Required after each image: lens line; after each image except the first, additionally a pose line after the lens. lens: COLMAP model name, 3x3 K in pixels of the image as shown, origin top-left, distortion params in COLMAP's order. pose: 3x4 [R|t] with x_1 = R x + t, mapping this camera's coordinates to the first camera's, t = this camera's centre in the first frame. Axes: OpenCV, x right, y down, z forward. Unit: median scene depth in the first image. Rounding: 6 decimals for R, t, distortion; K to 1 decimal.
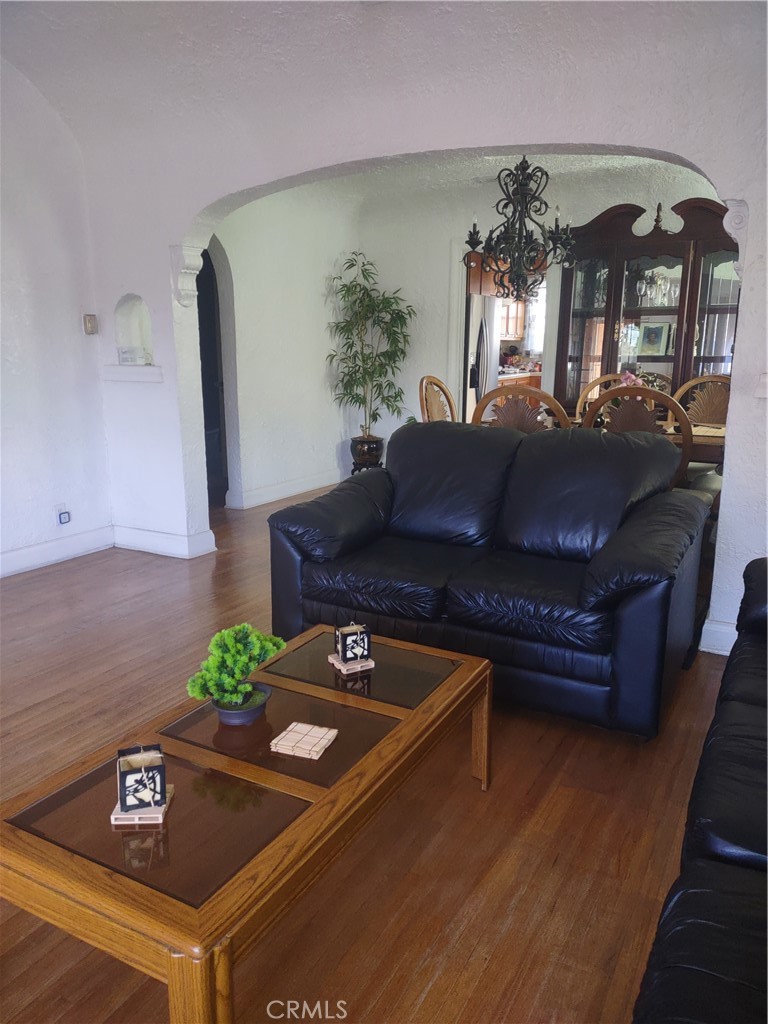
lens RADIAL K [[746.1, 0, 386.1], [0, 746.1, 516.1], [0, 0, 1]] dist [0.079274, -0.085906]
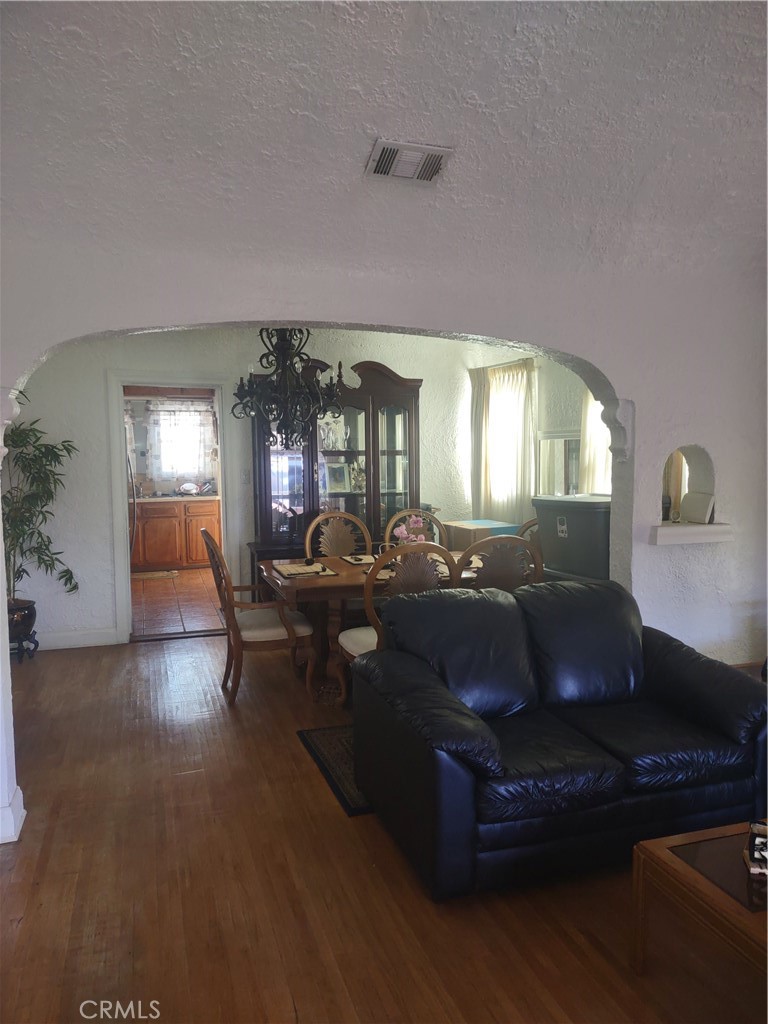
lens RADIAL K [[746.1, 0, 386.1], [0, 746.1, 516.1], [0, 0, 1]] dist [0.079274, -0.085906]
pose [[0.683393, -0.072732, 0.726419, -0.335146], [0.165390, 0.984579, -0.057014, -0.087808], [-0.711070, 0.159105, 0.684883, 0.176429]]
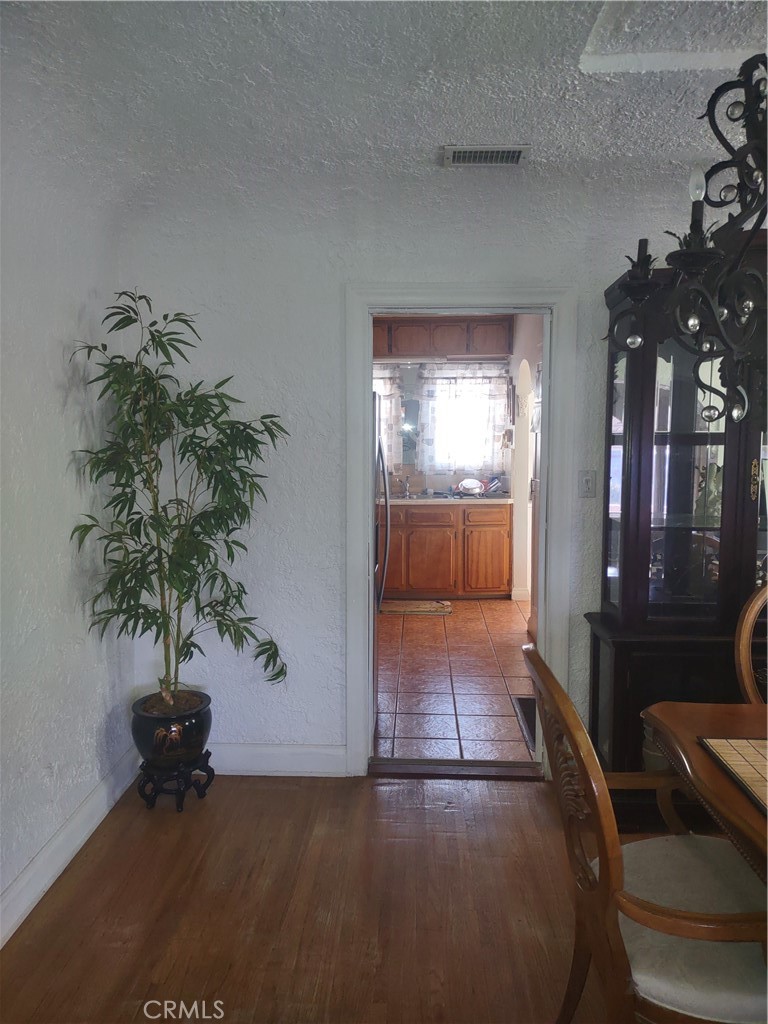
lens RADIAL K [[746.1, 0, 386.1], [0, 746.1, 516.1], [0, 0, 1]] dist [0.079274, -0.085906]
pose [[0.896196, -0.052219, 0.440574, -0.105818], [0.097578, 0.991933, -0.080920, -0.170808], [-0.432795, 0.115511, 0.894062, 0.553980]]
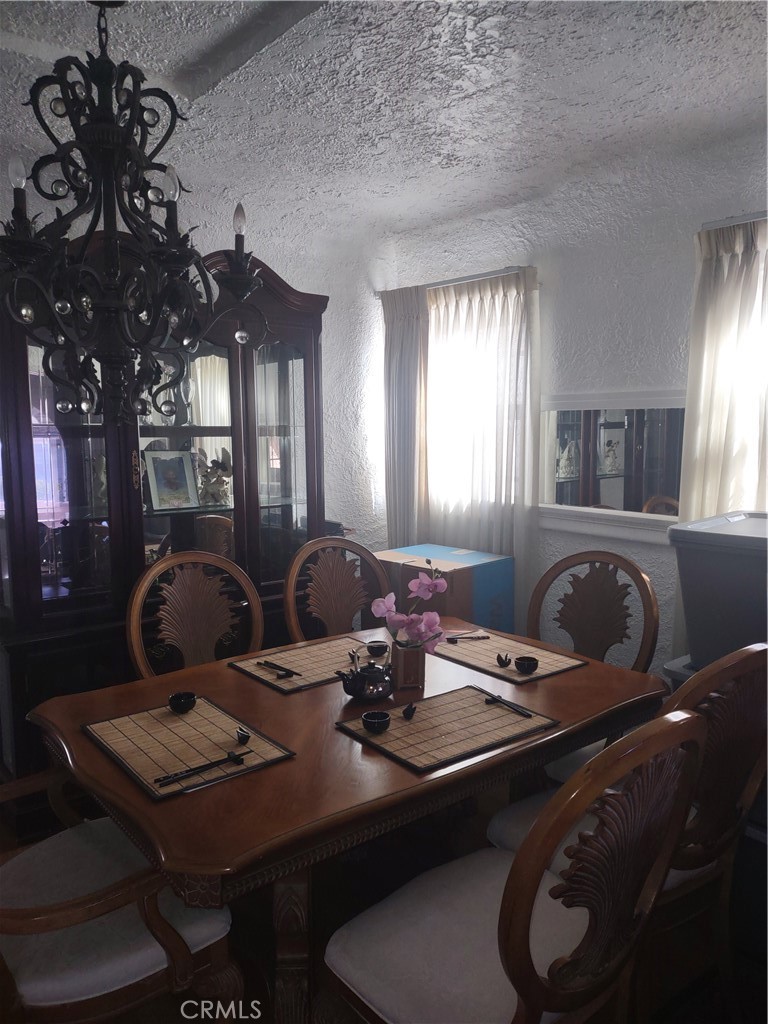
lens RADIAL K [[746.1, 0, 386.1], [0, 746.1, 516.1], [0, 0, 1]] dist [0.079274, -0.085906]
pose [[0.380813, -0.117708, 0.917129, -0.091026], [0.203606, 0.978194, 0.041004, -0.166579], [-0.901957, 0.171118, 0.396475, 0.535627]]
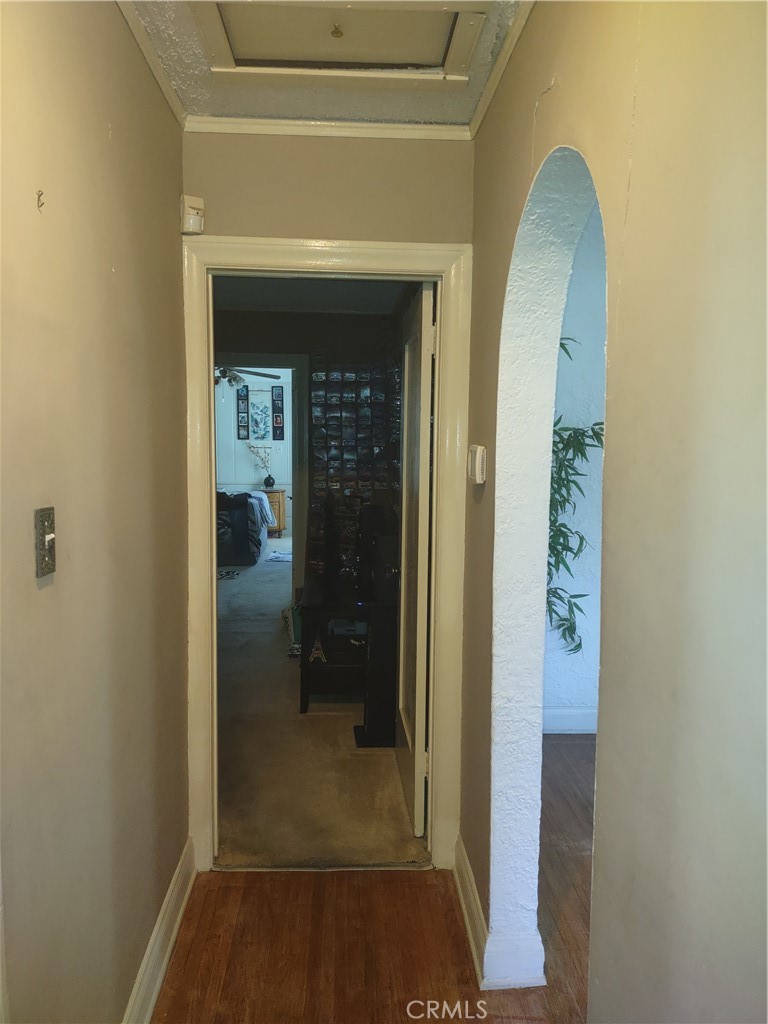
lens RADIAL K [[746.1, 0, 386.1], [0, 746.1, 516.1], [0, 0, 1]] dist [0.079274, -0.085906]
pose [[0.862488, -0.046132, 0.503970, -0.366379], [0.098258, 0.992151, -0.077339, -0.182178], [-0.496446, 0.116223, 0.860252, 0.604649]]
